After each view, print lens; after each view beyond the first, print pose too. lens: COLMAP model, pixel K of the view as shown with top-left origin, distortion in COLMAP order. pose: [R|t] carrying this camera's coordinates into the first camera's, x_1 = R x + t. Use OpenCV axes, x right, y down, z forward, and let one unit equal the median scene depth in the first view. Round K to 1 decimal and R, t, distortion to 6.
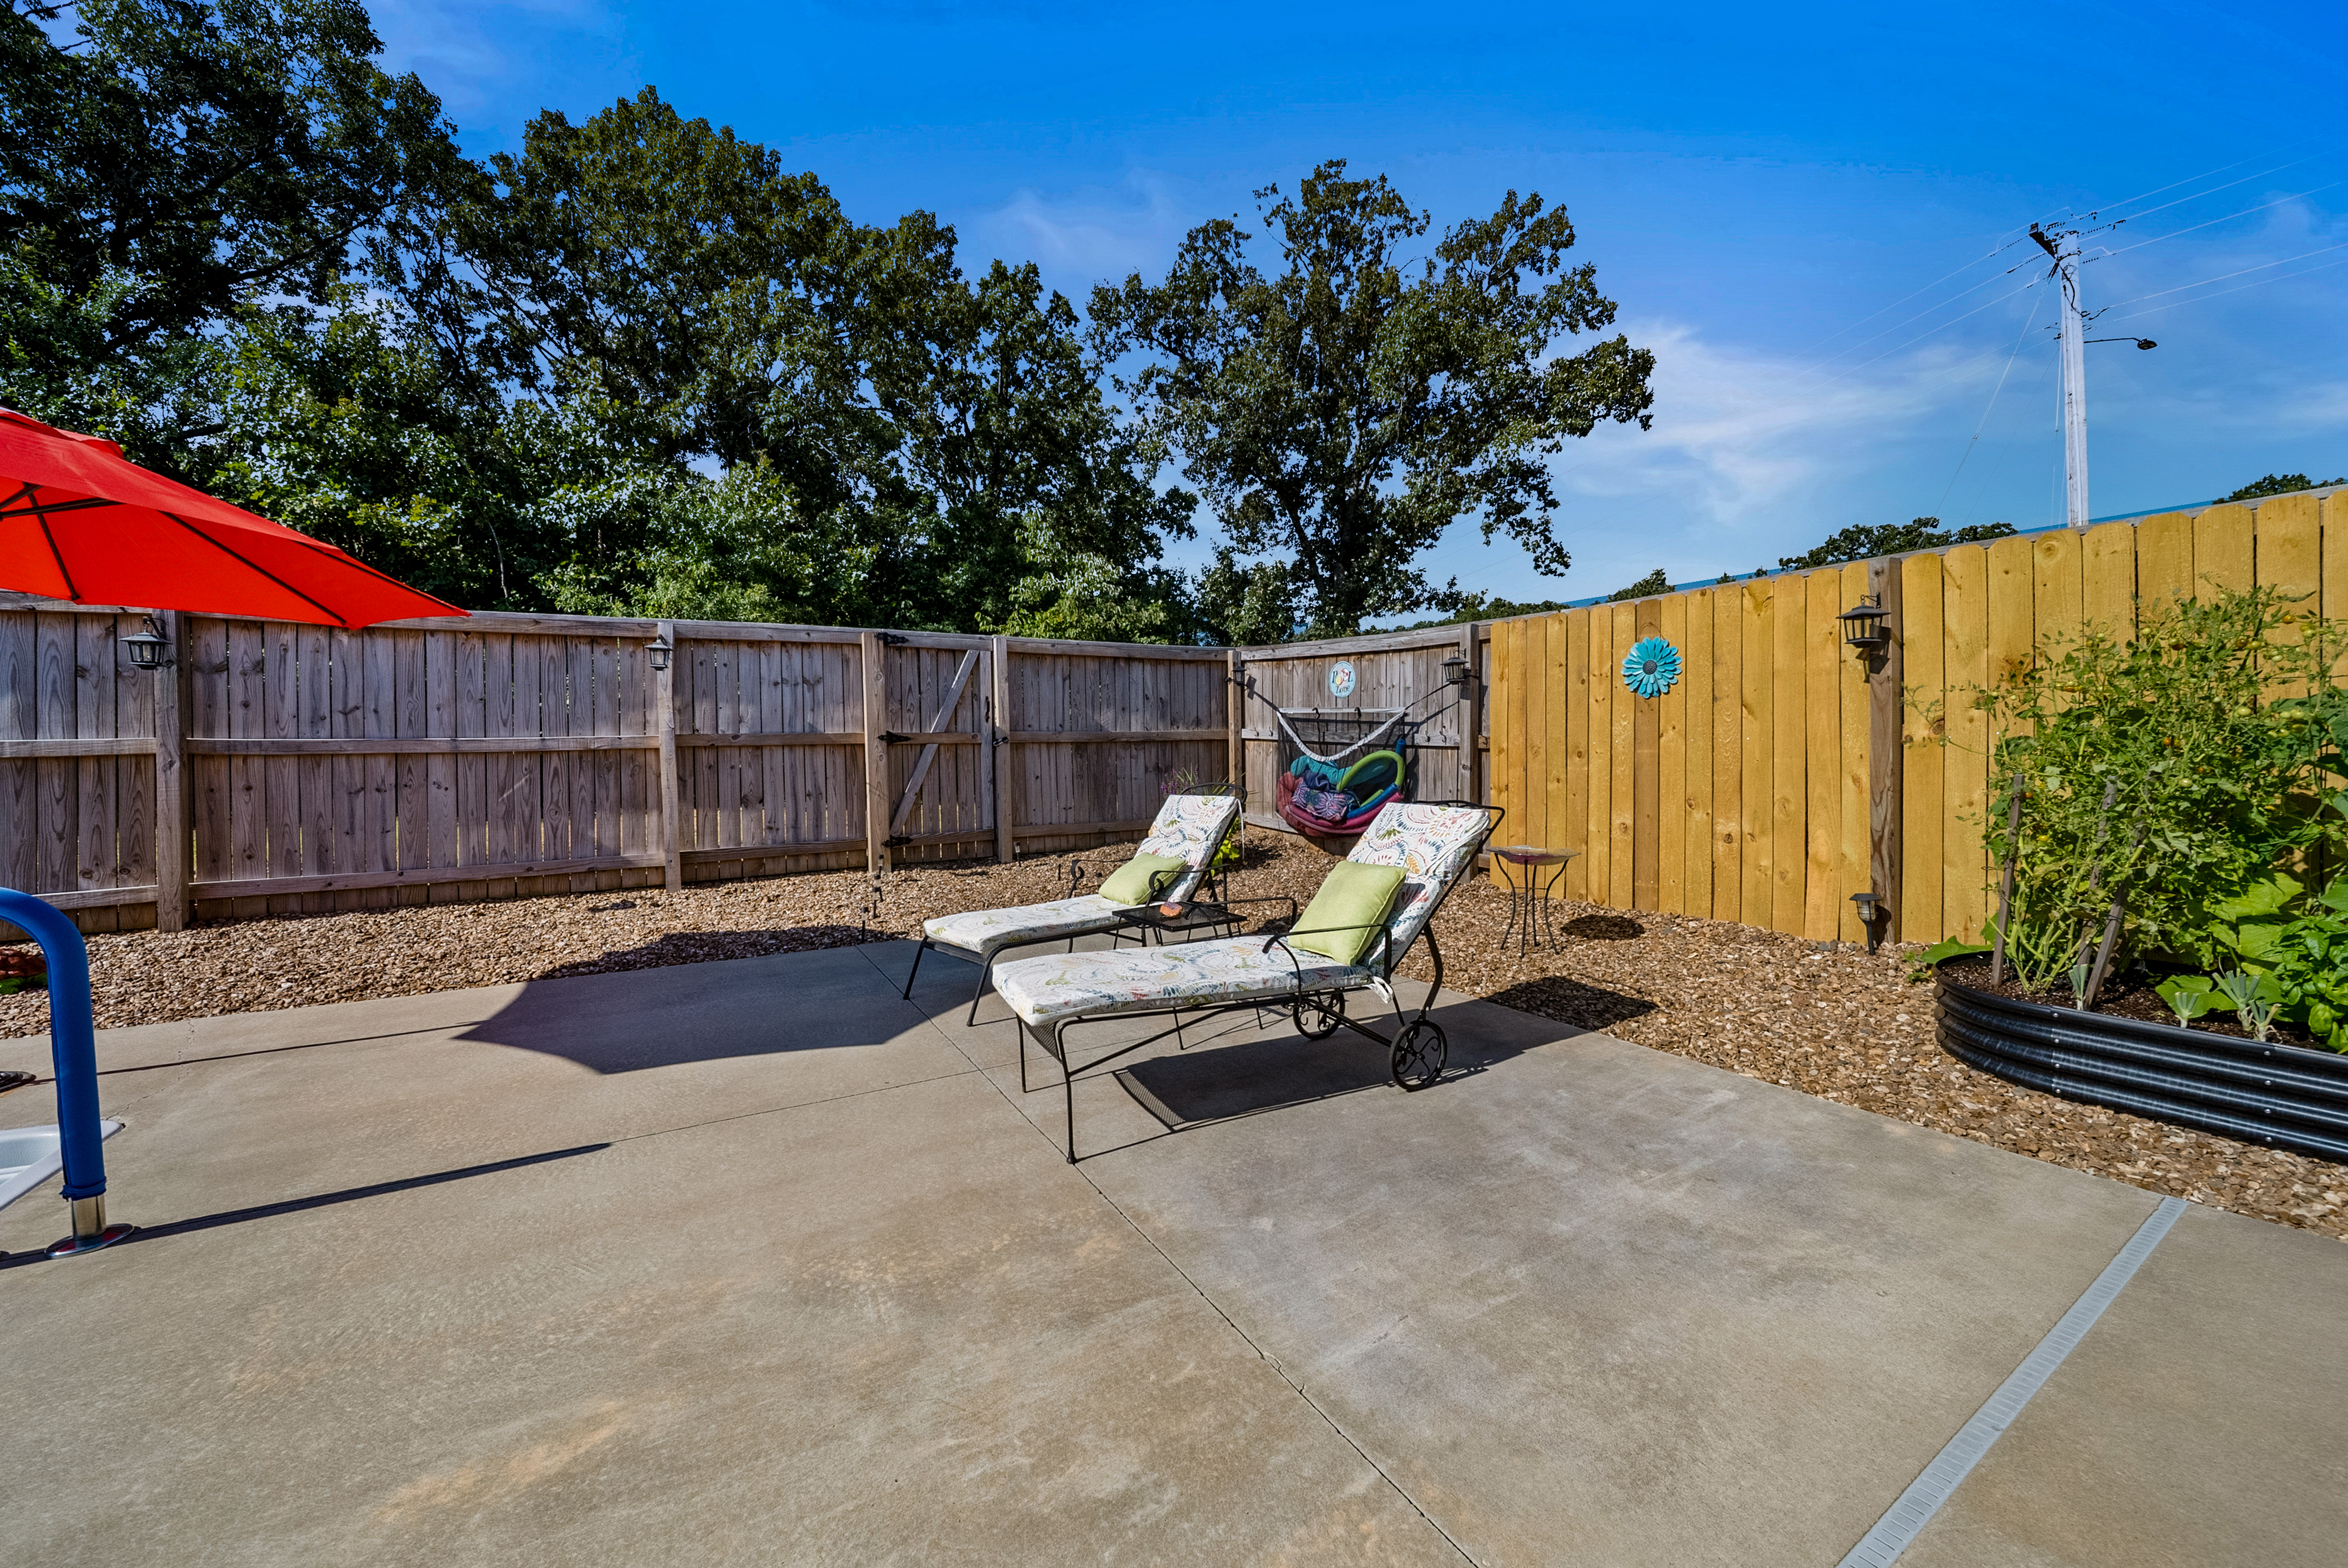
lens RADIAL K [[854.1, 0, 1176.8], [0, 854.1, 763.4], [0, 0, 1]] dist [-0.002962, -0.000294]
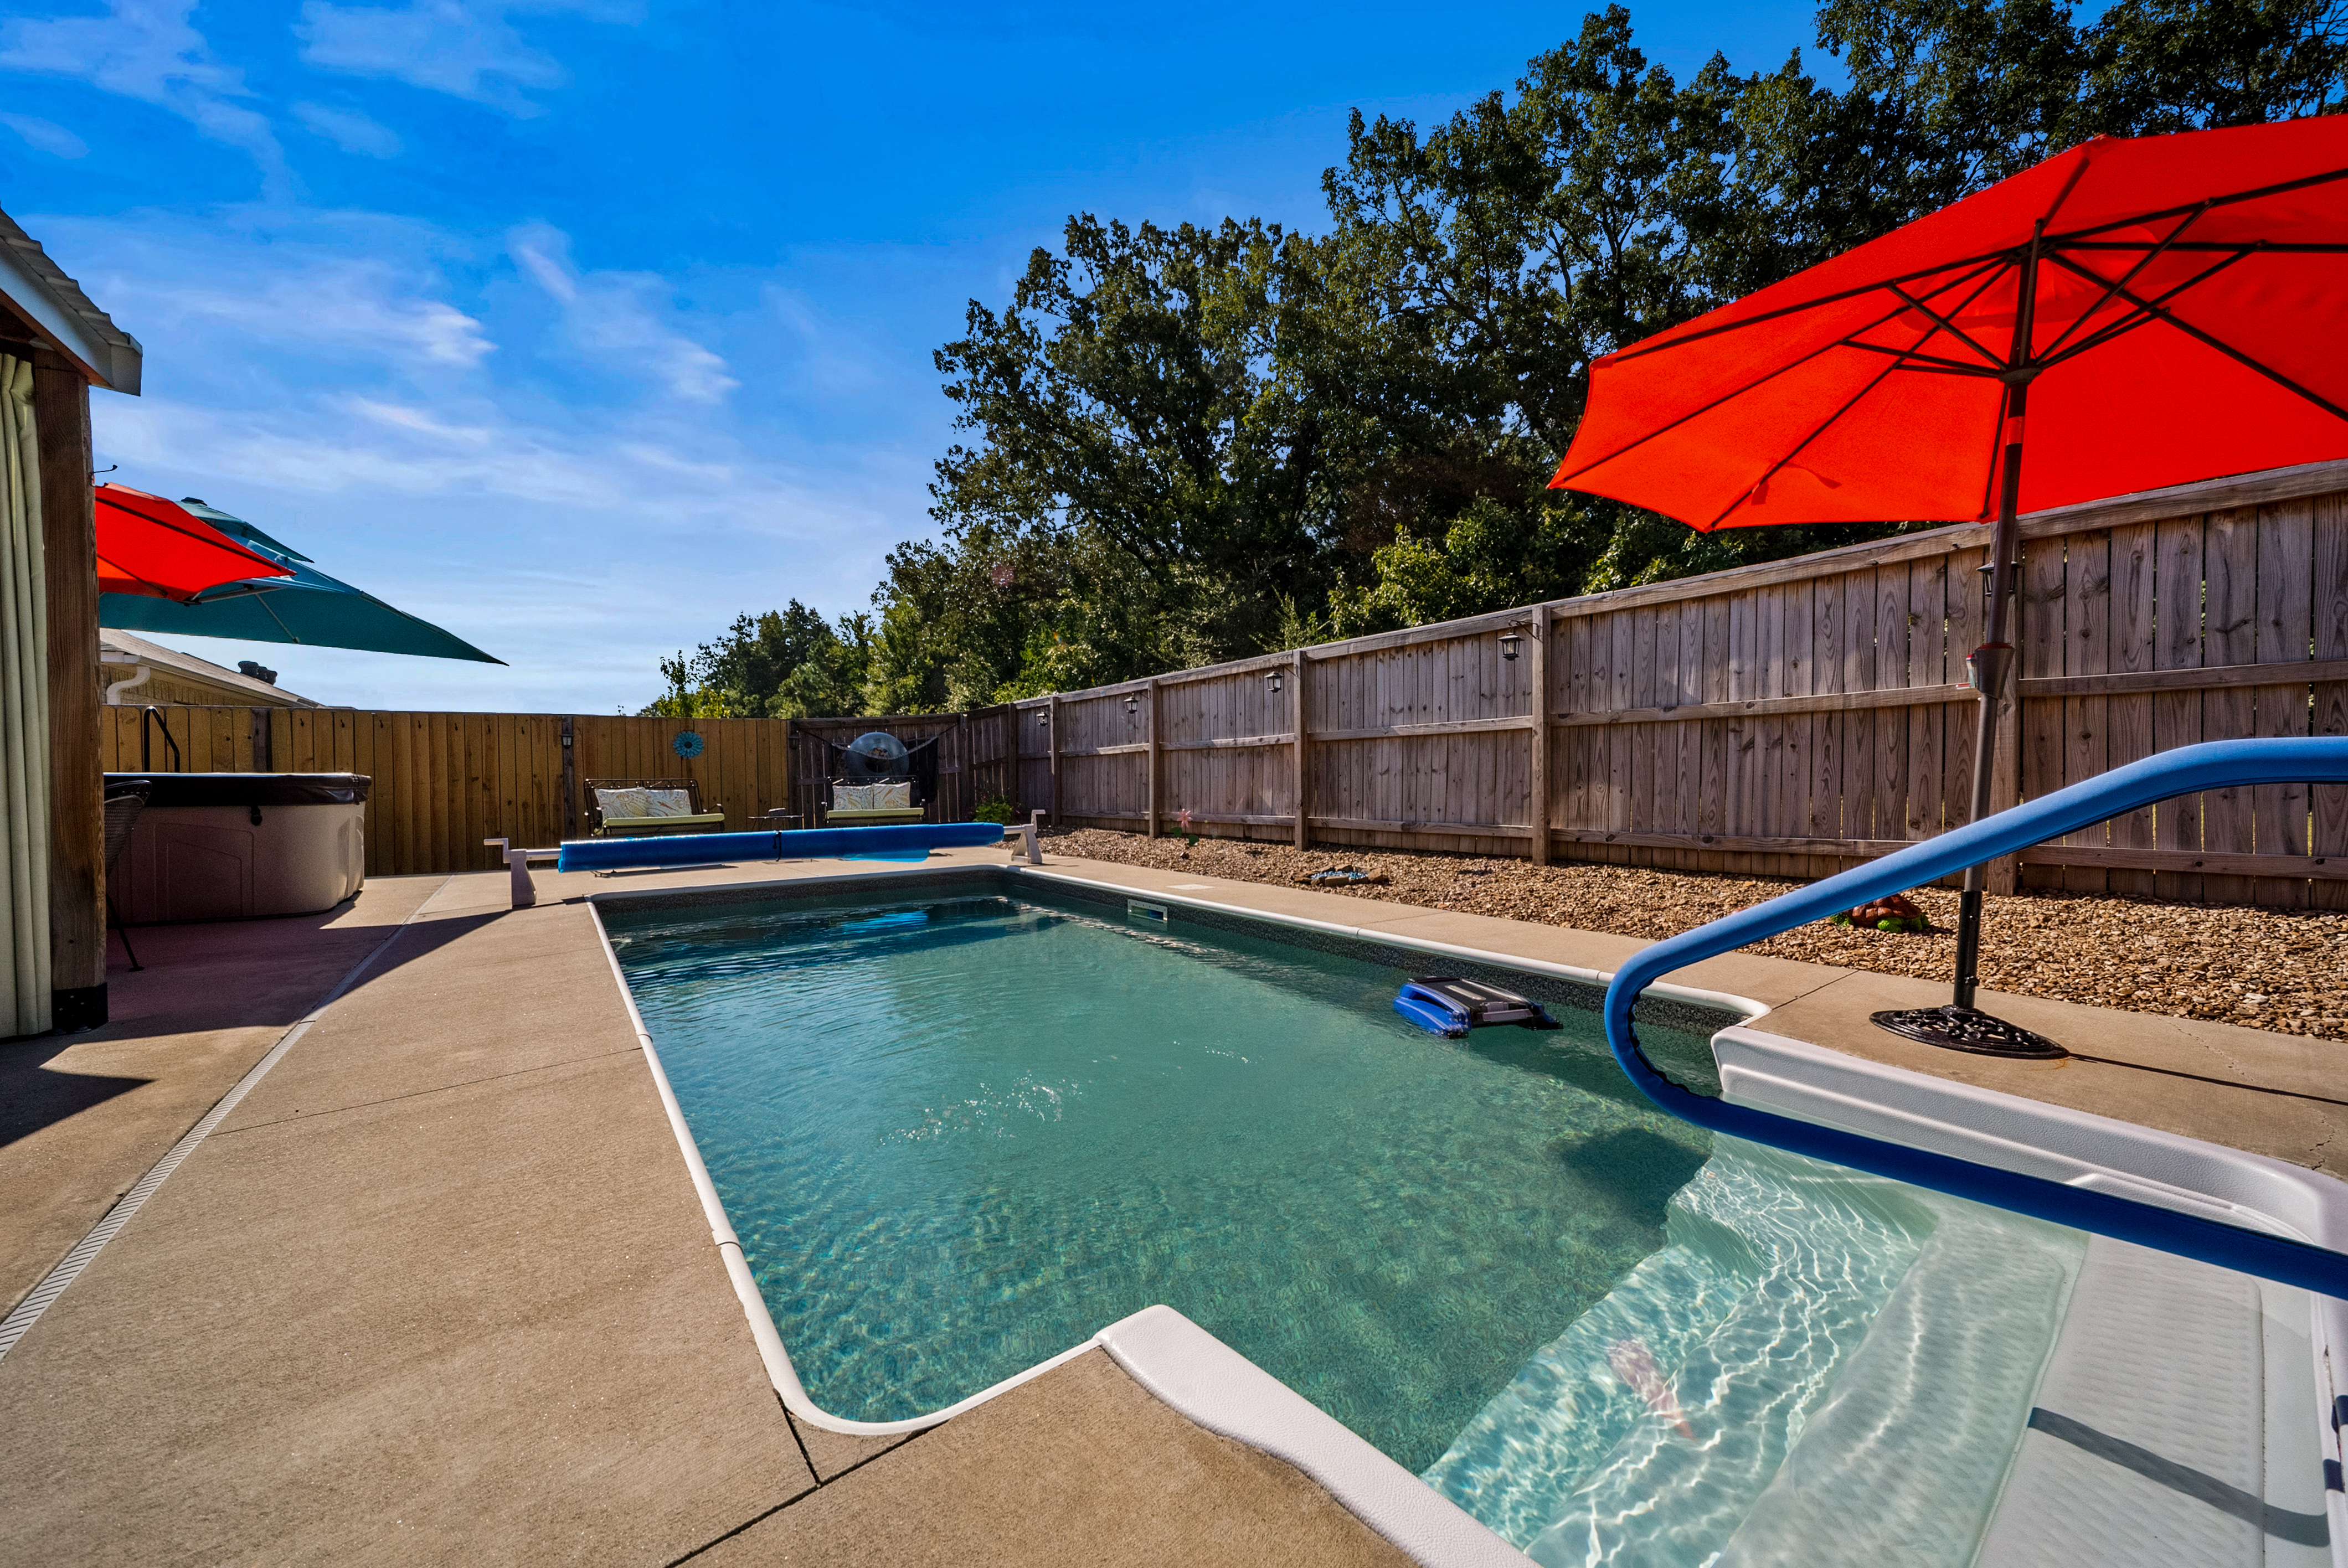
lens RADIAL K [[840.6, 0, 1179.5], [0, 840.6, 782.2], [0, 0, 1]] dist [-0.002325, -0.000318]
pose [[0.108199, 0.019560, -0.993937, -0.322819], [0.000090, 0.999806, 0.019685, 0.049262], [0.994129, -0.002219, 0.108176, 0.035020]]
